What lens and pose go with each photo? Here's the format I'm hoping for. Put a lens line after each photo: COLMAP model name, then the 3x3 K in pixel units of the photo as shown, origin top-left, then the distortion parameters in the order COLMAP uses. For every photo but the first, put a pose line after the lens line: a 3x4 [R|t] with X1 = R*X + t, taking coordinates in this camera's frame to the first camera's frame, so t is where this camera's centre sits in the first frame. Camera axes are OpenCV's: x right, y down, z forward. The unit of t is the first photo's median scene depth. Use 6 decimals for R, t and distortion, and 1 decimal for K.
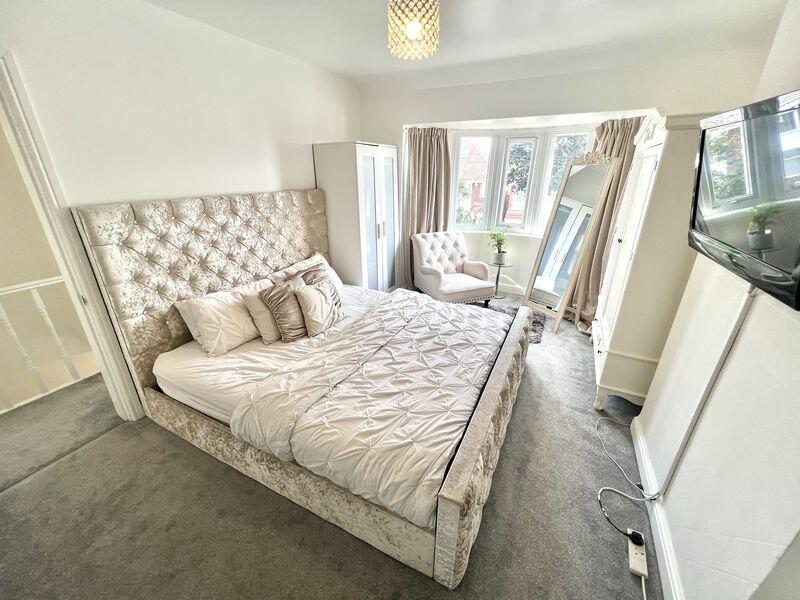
lens RADIAL K [[320.3, 0, 396.3], [0, 320.3, 299.6], [0, 0, 1]] dist [0.000623, 0.000202]
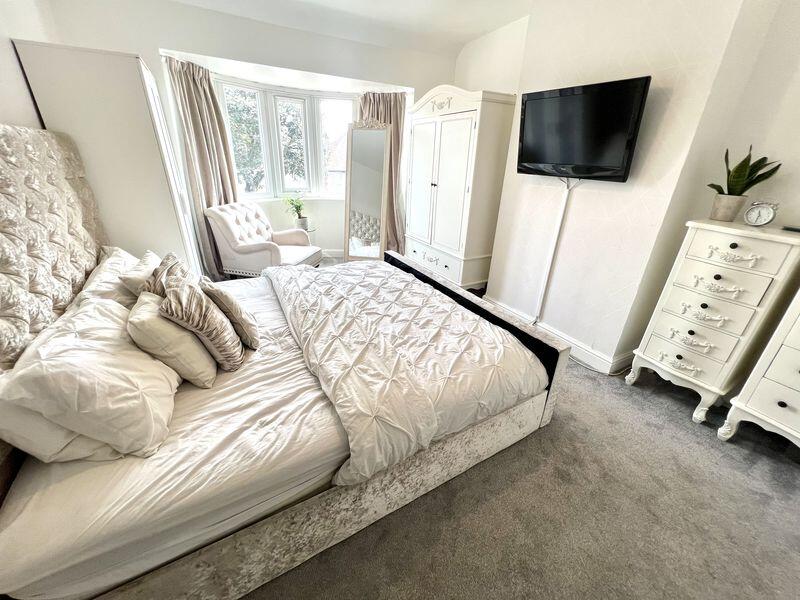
lens RADIAL K [[320.3, 0, 399.7], [0, 320.3, 298.1], [0, 0, 1]] dist [0.000623, 0.000202]
pose [[0.548686, -0.319238, 0.772678, -0.616041], [0.283171, 0.940559, 0.187517, -0.026295], [-0.786612, 0.115912, 0.606471, 0.347257]]
